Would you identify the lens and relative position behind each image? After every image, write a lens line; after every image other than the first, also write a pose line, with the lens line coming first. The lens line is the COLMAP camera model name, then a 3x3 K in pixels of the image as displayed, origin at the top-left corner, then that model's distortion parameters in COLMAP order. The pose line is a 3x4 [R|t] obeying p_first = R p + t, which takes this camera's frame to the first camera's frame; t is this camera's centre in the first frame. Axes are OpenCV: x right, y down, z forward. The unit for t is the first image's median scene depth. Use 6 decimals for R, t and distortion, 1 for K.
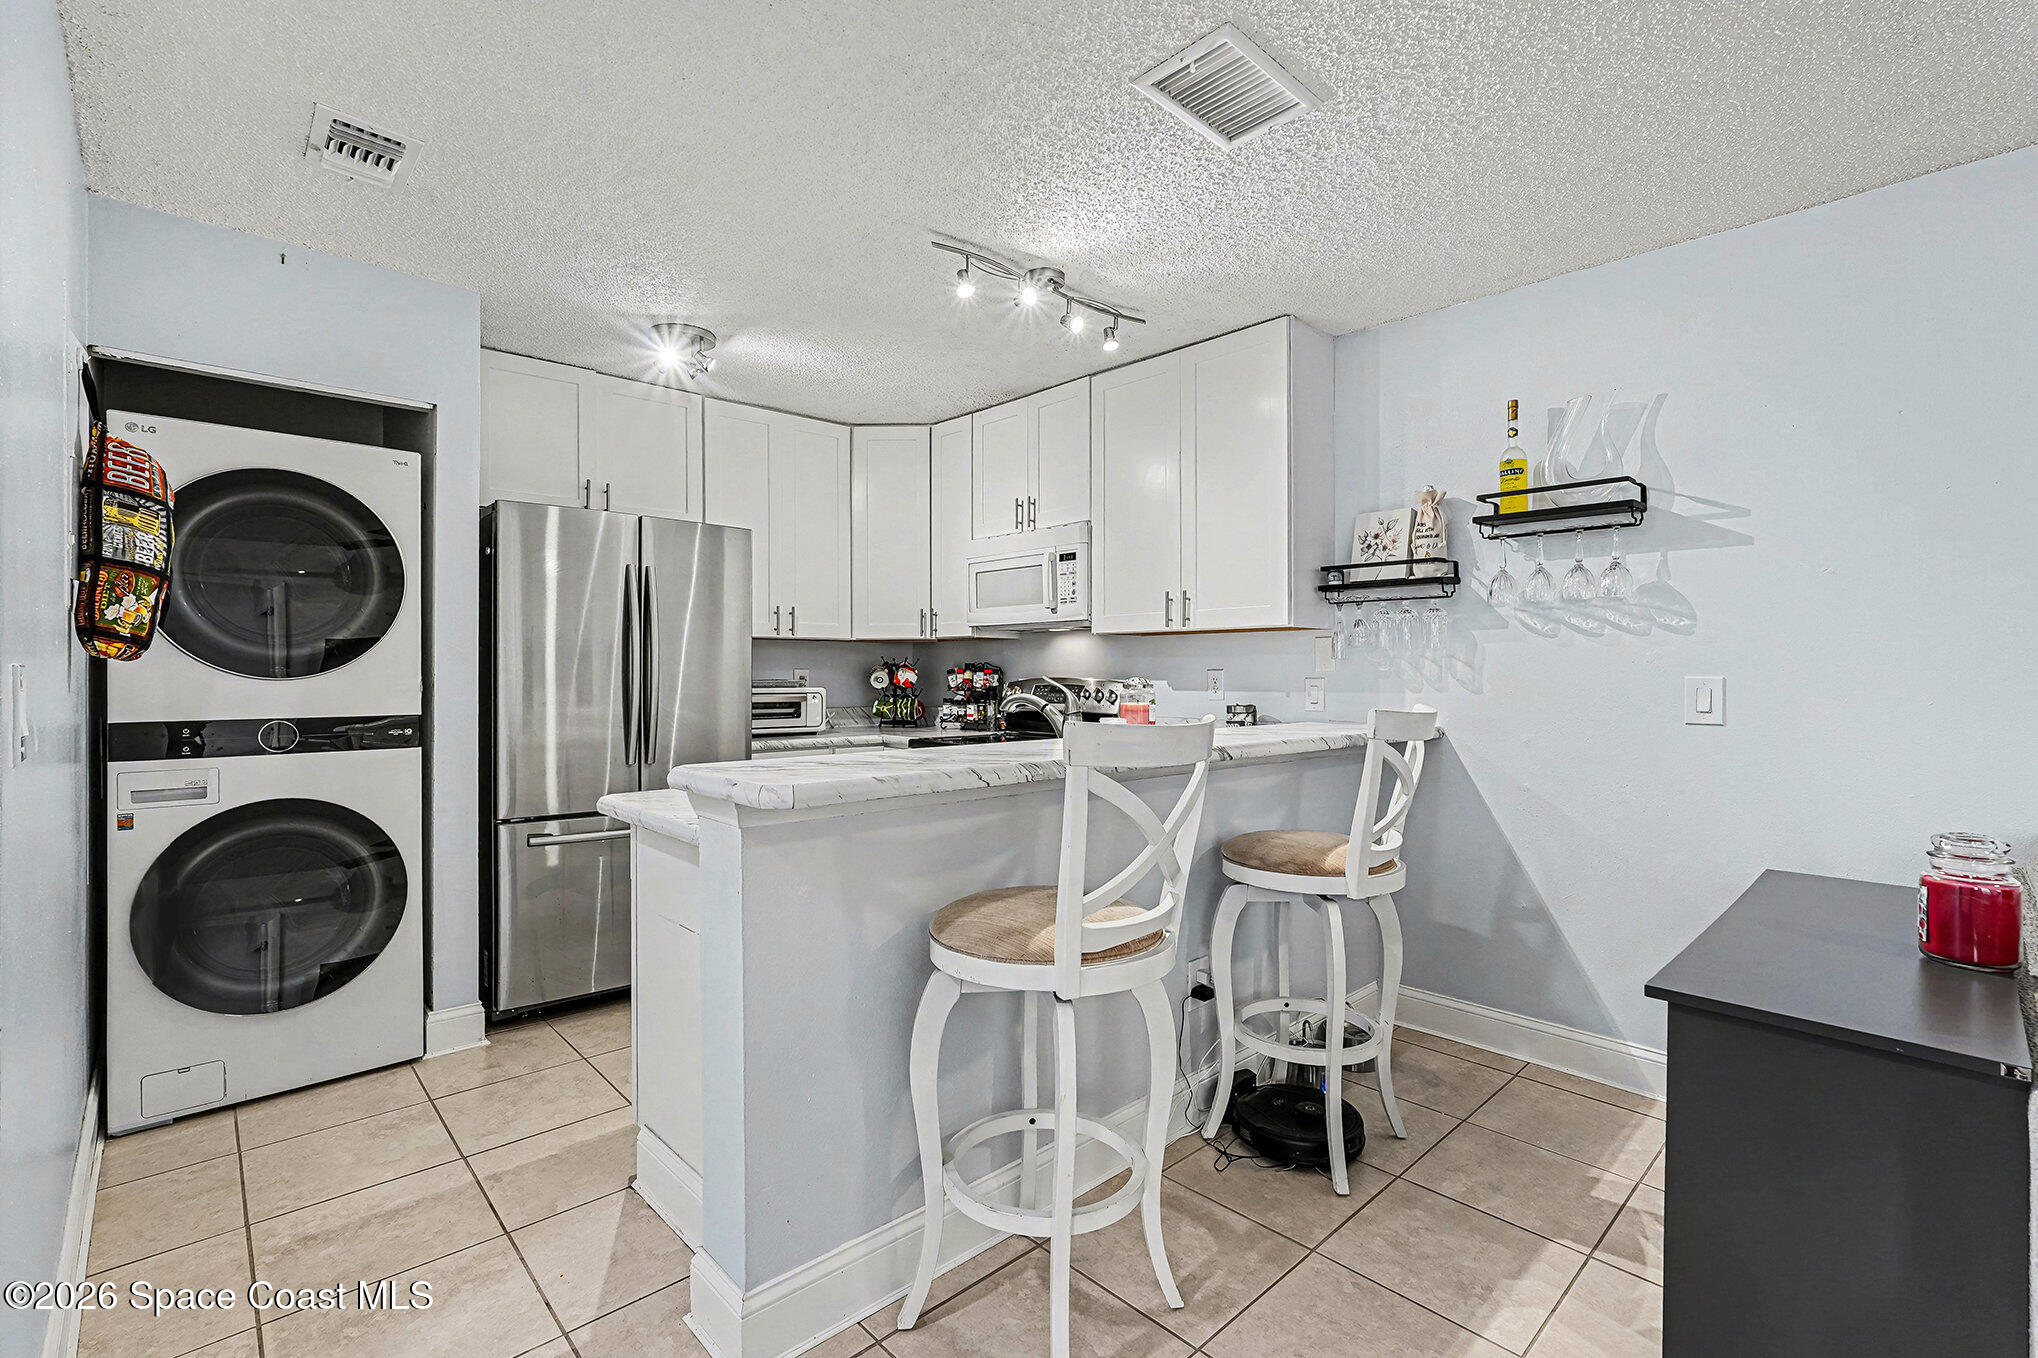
lens RADIAL K [[905.6, 0, 1027.4], [0, 905.6, 678.2], [0, 0, 1]] dist [-0.007903, 0.002597]
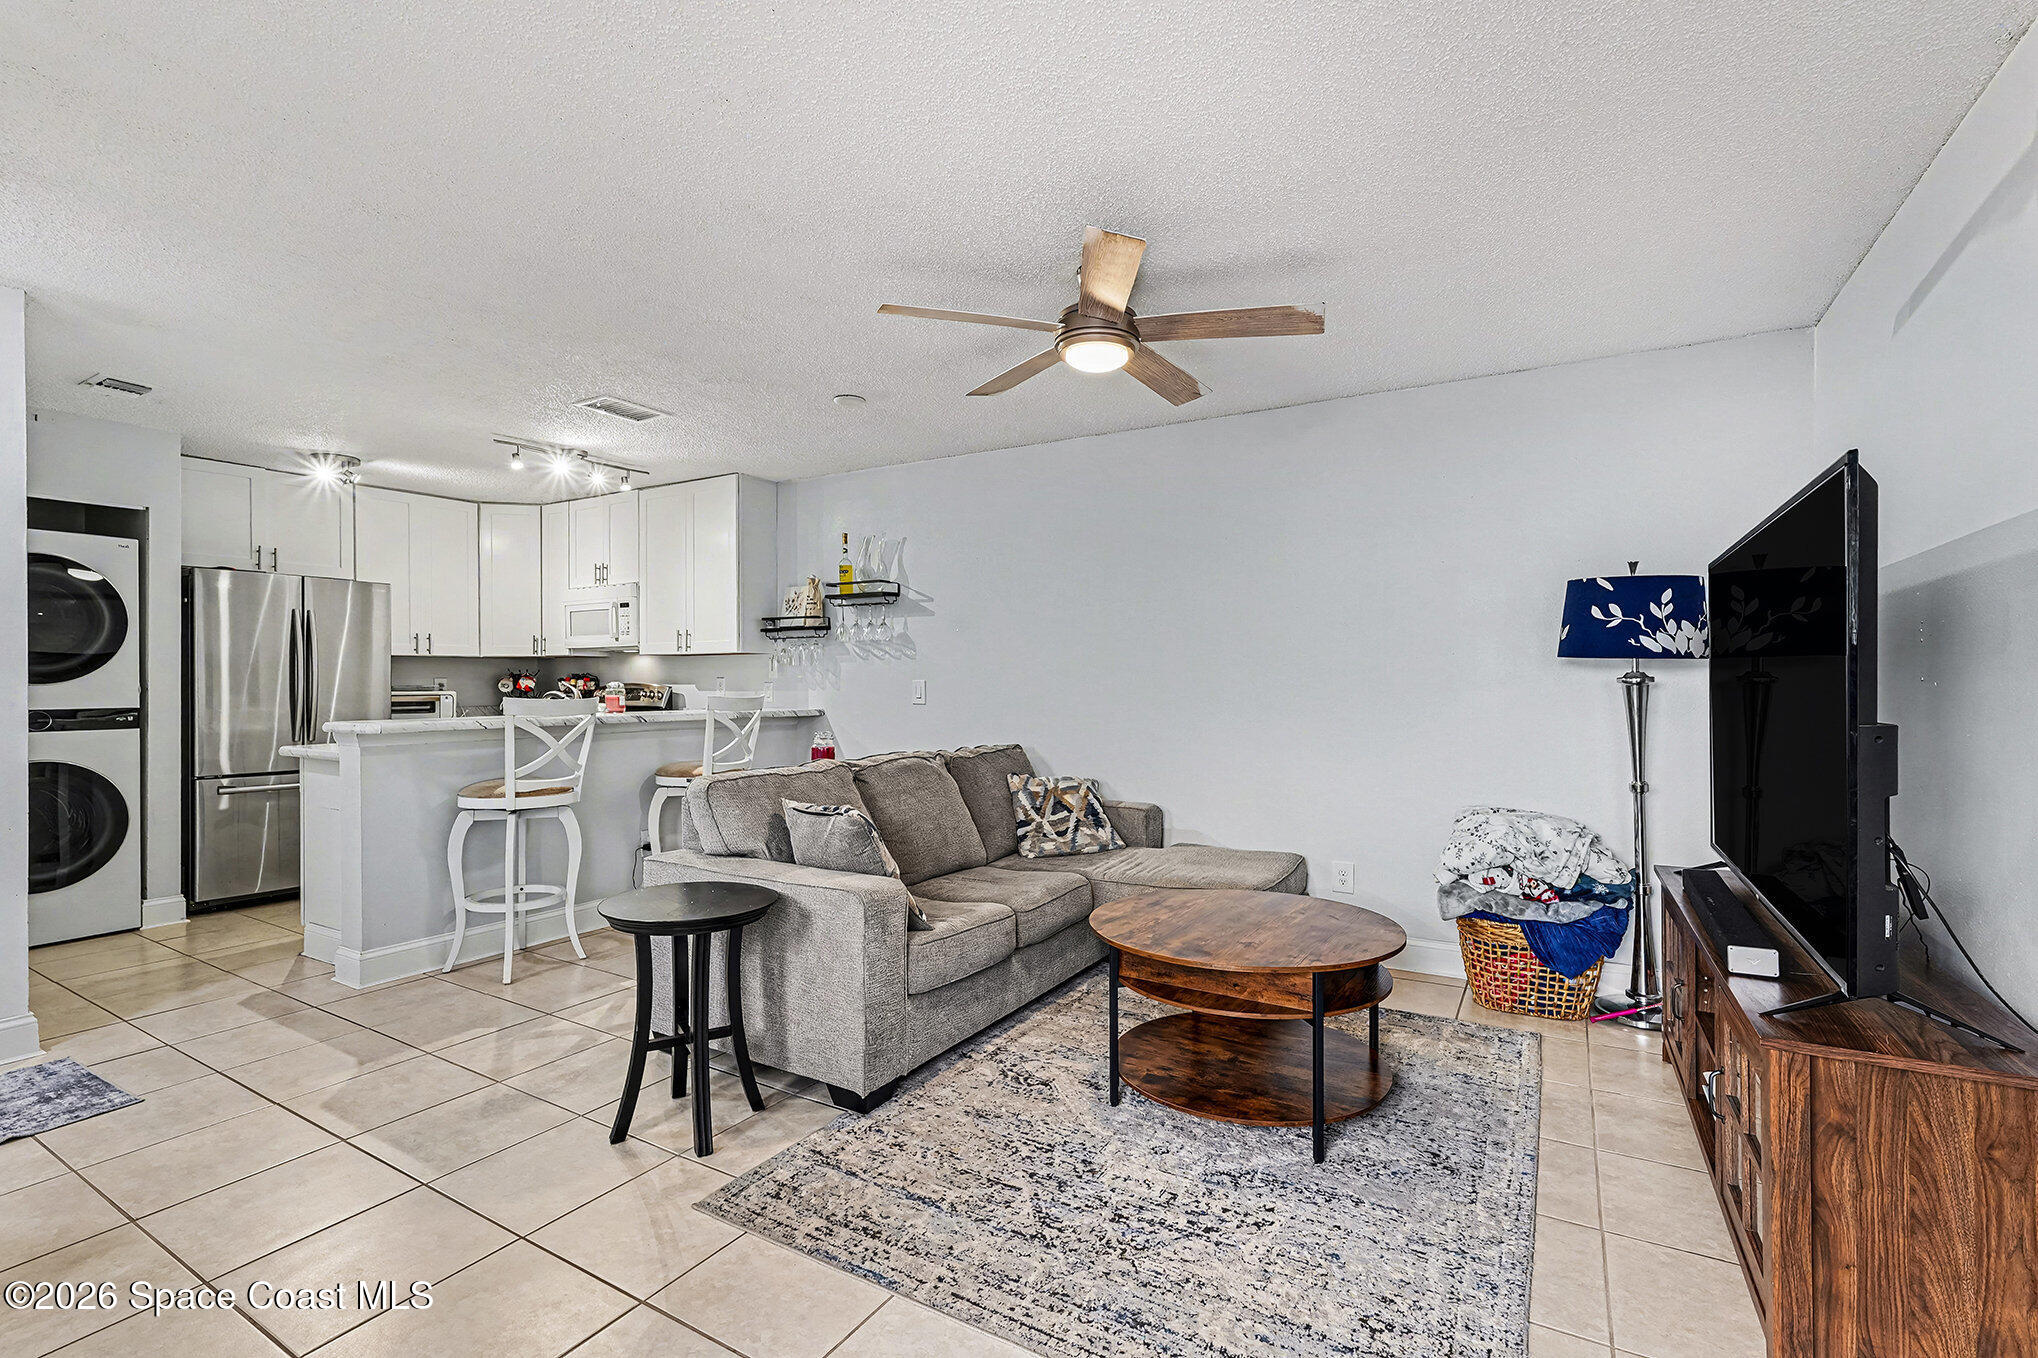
lens RADIAL K [[905.6, 0, 1013.7], [0, 905.6, 684.0], [0, 0, 1]] dist [-0.007903, 0.002597]
pose [[0.964632, -0.004435, 0.263564, 0.350155], [0.005344, 0.999982, -0.002732, 0.011055], [-0.263547, 0.004044, 0.964638, -0.840443]]
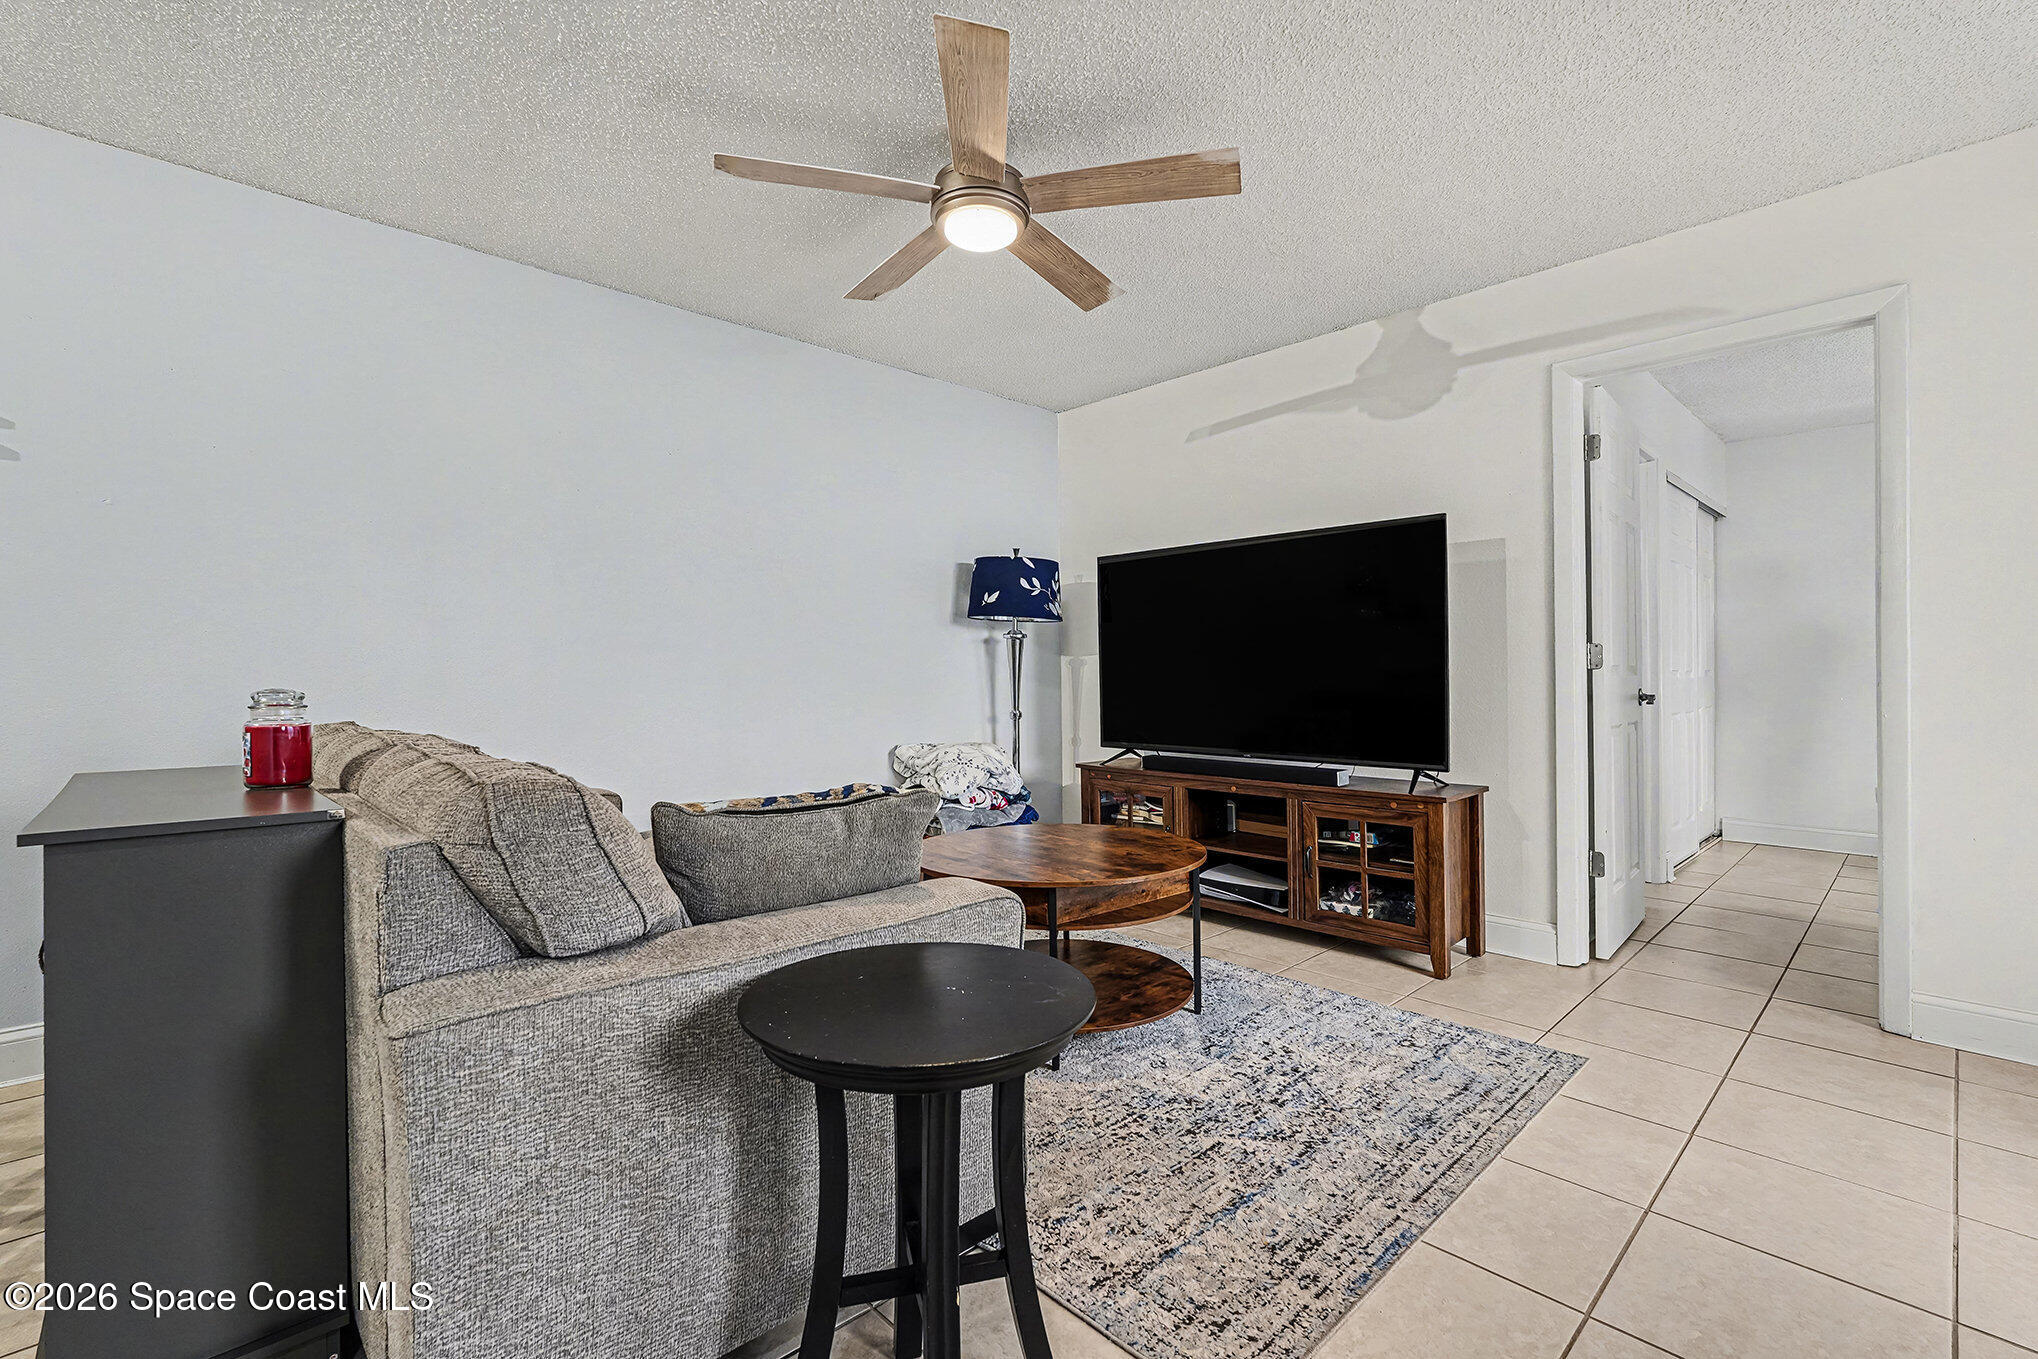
lens RADIAL K [[905.6, 0, 1021.6], [0, 905.6, 678.8], [0, 0, 1]] dist [-0.007903, 0.002597]
pose [[0.003740, -0.008187, 0.999959, -0.102641], [0.008182, 0.999933, 0.008156, 0.062973], [-0.999960, 0.008151, 0.003807, -0.032781]]
